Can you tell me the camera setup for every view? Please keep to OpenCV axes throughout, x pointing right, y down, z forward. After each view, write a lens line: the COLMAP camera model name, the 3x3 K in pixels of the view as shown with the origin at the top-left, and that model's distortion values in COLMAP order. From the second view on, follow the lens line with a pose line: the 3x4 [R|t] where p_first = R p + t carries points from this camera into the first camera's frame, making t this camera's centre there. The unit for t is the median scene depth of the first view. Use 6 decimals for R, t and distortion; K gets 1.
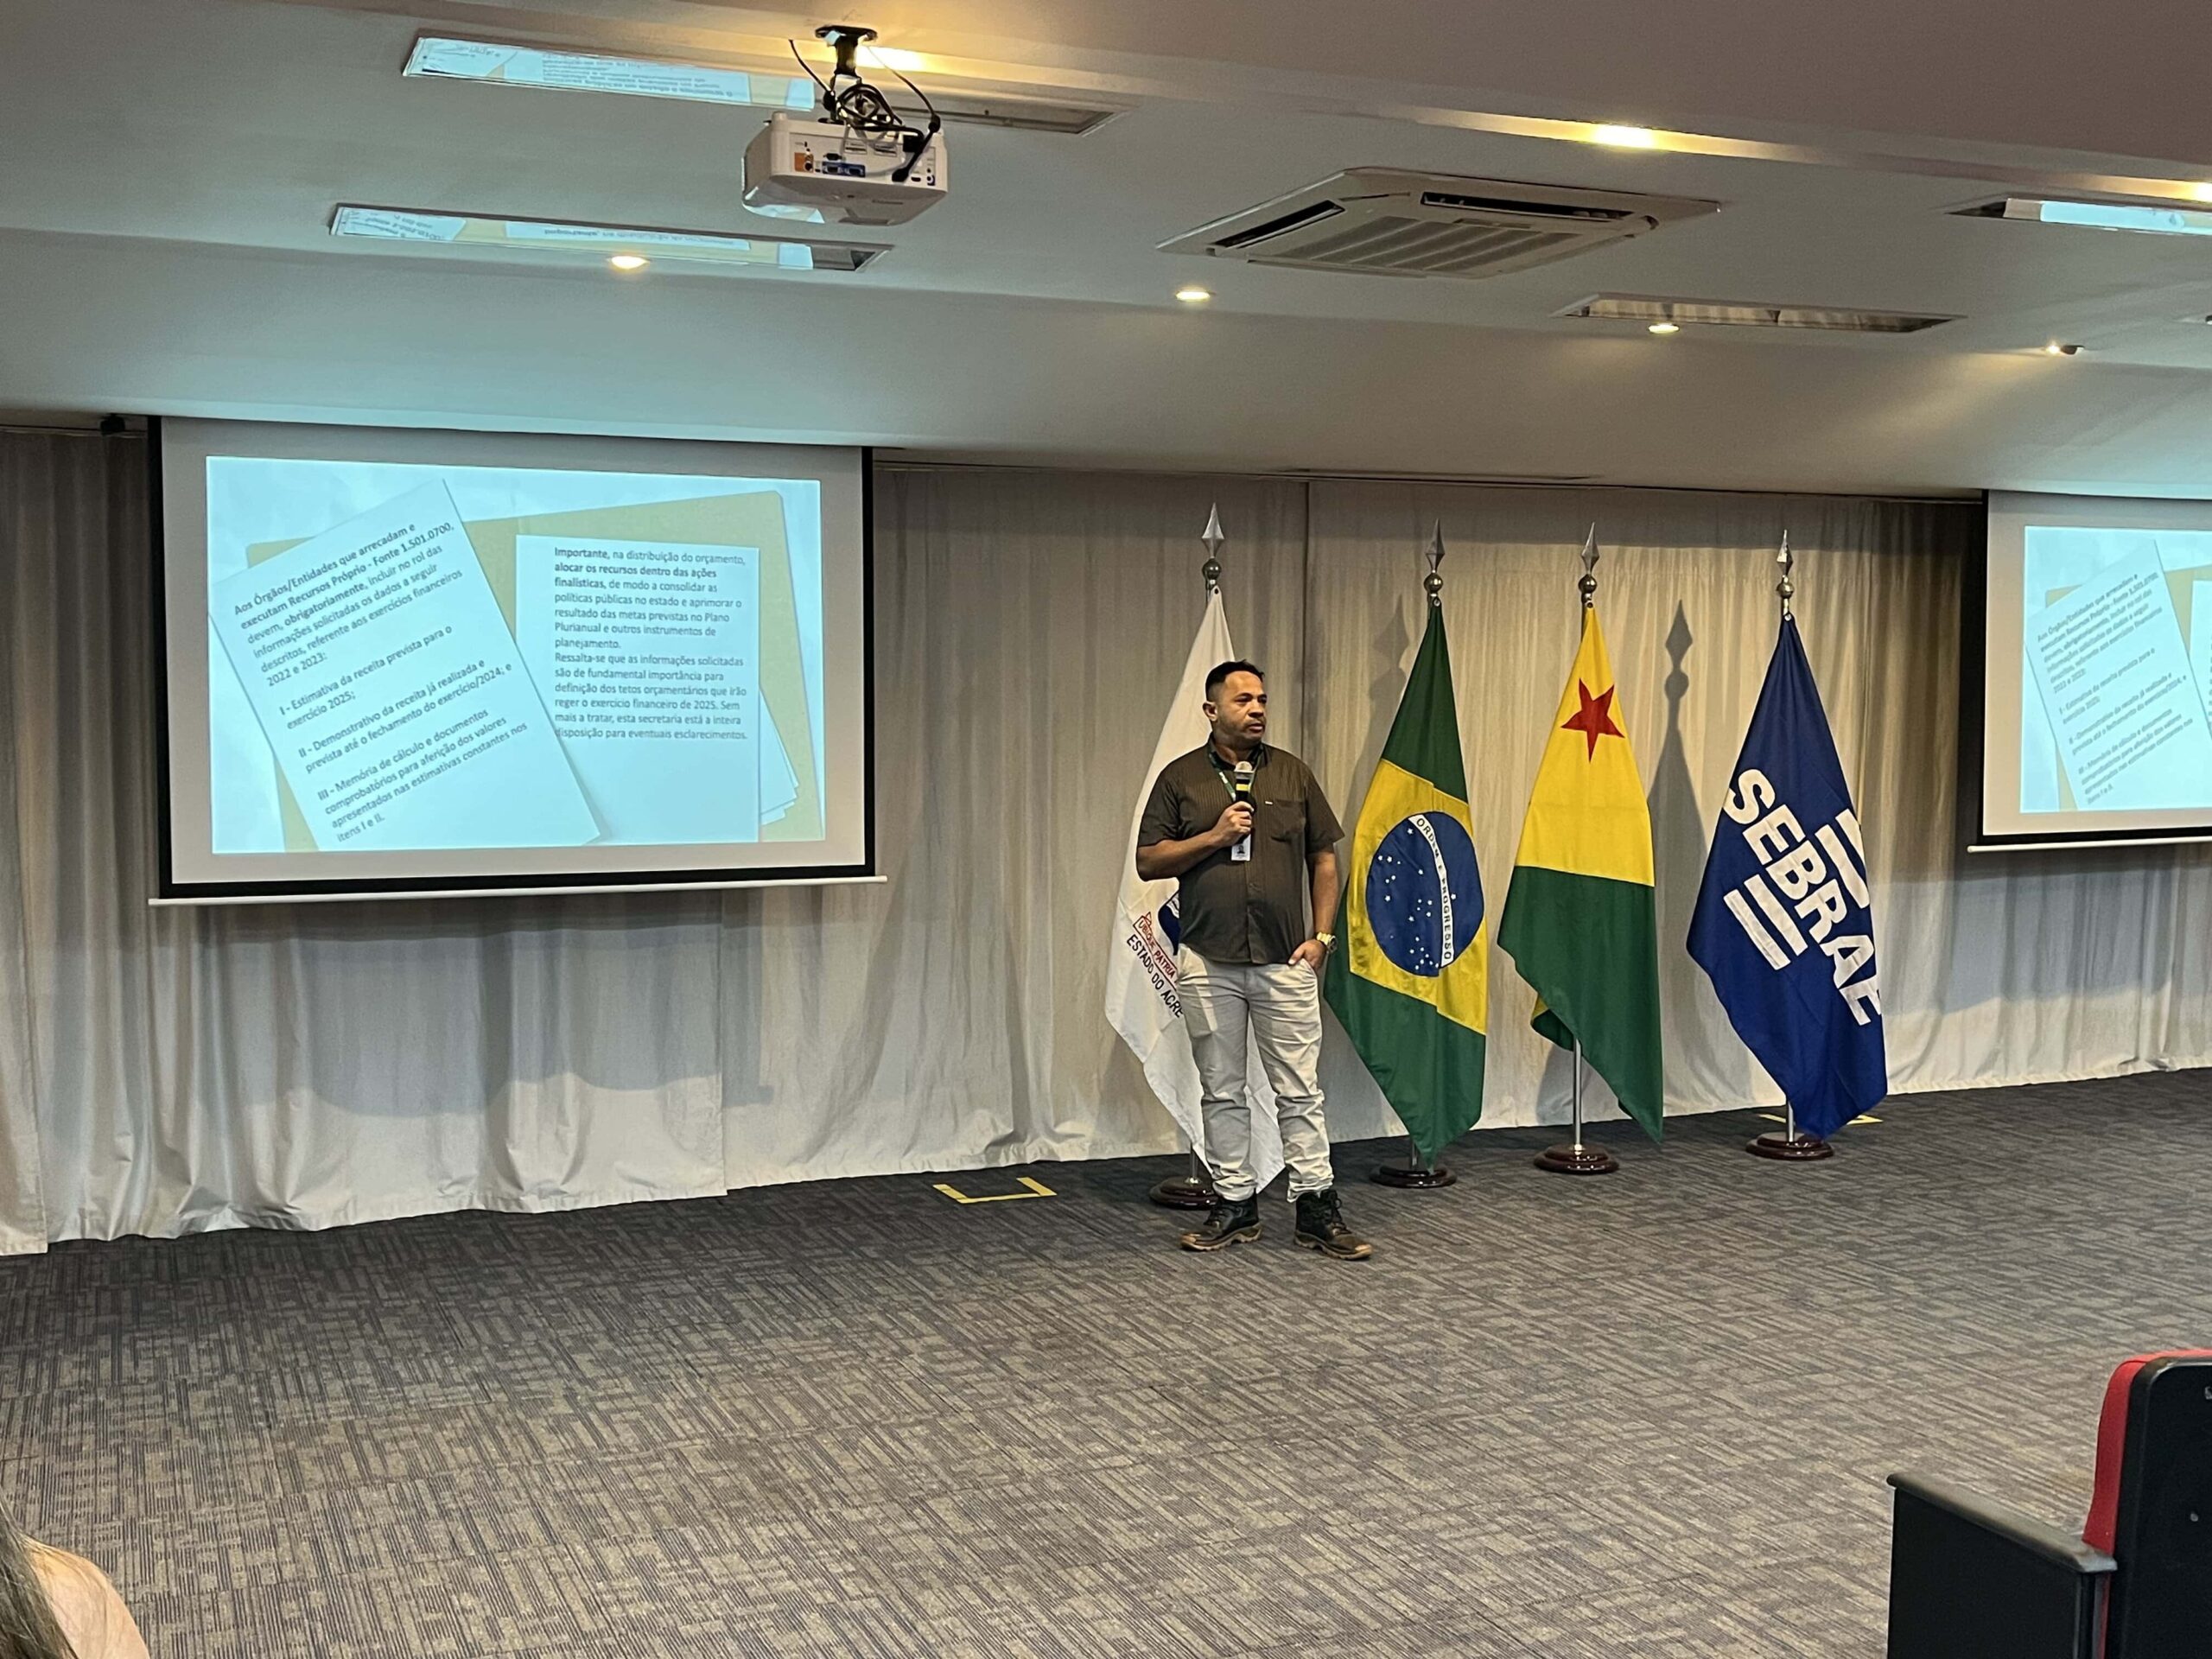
lens RADIAL K [[2279.8, 0, 1106.0], [0, 2279.8, 829.5], [0, 0, 1]] dist [0.128608, -0.330852]
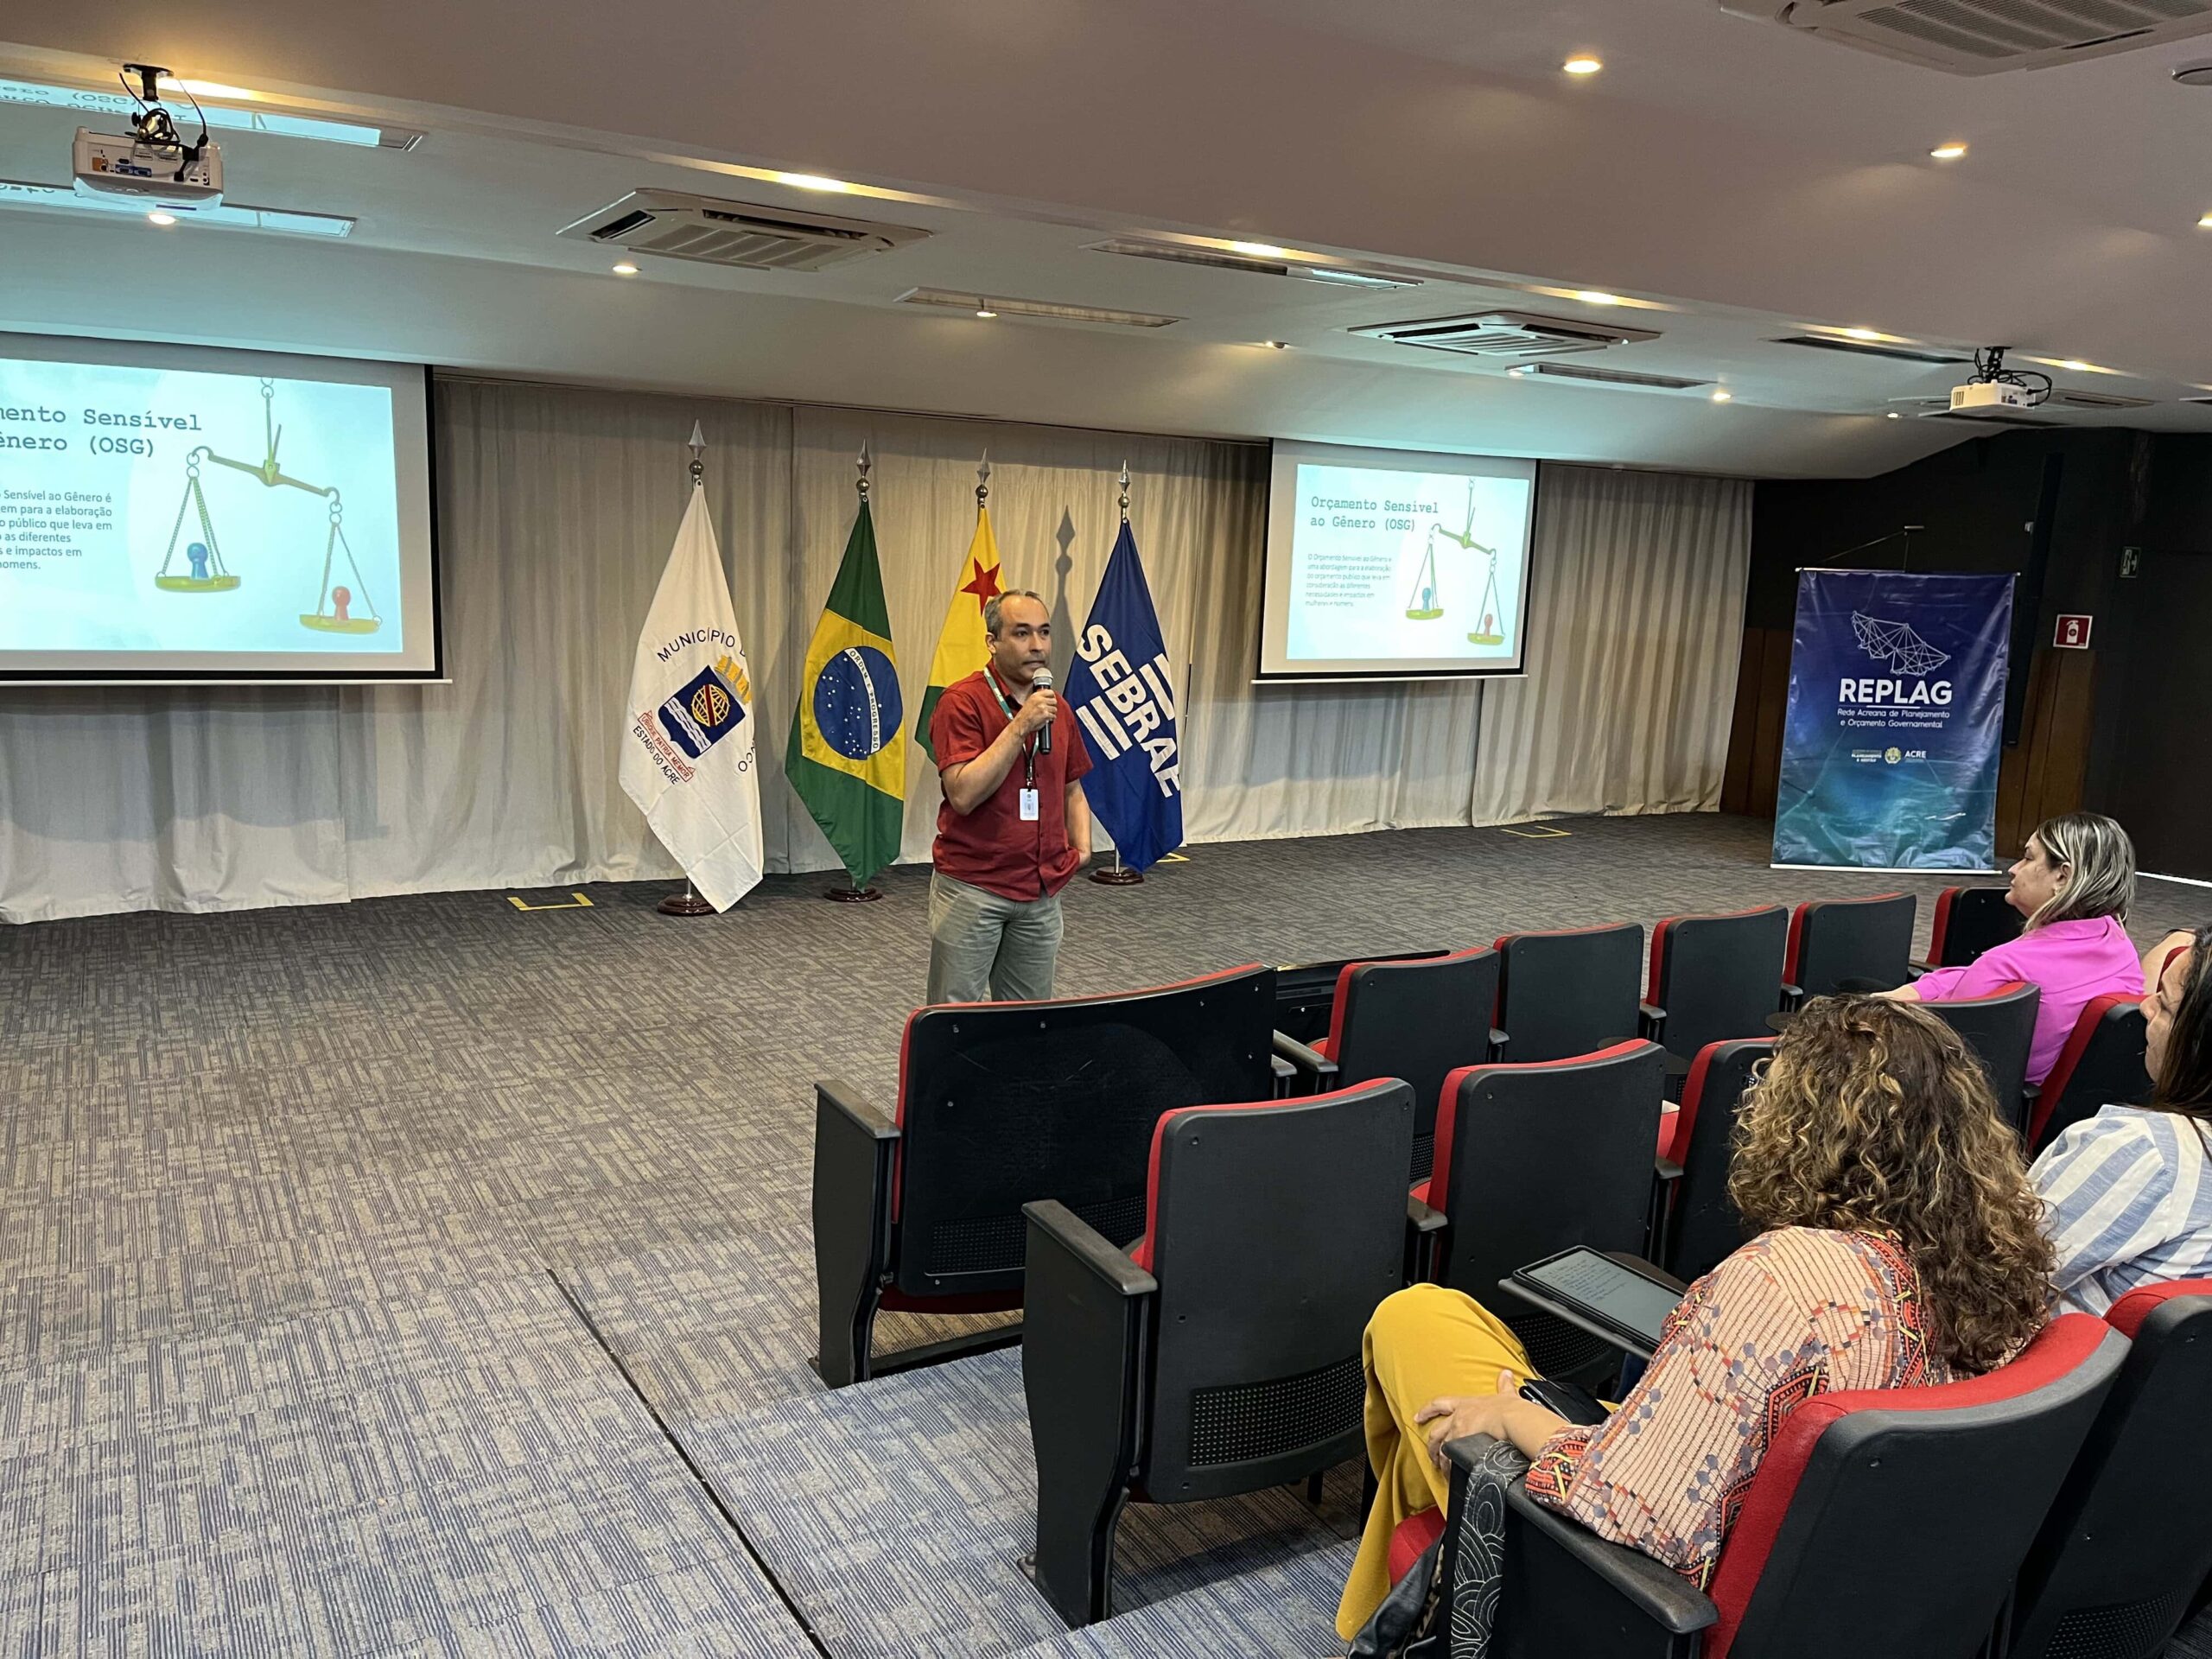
lens RADIAL K [[1609.4, 0, 1106.0], [0, 1609.4, 829.5], [0, 0, 1]] dist [0.100889, -0.120954]
pose [[0.991662, 0.016257, 0.127835, 0.163080], [-0.030354, 0.993566, 0.109113, -0.008790], [-0.125239, -0.112084, 0.985775, -0.042916]]
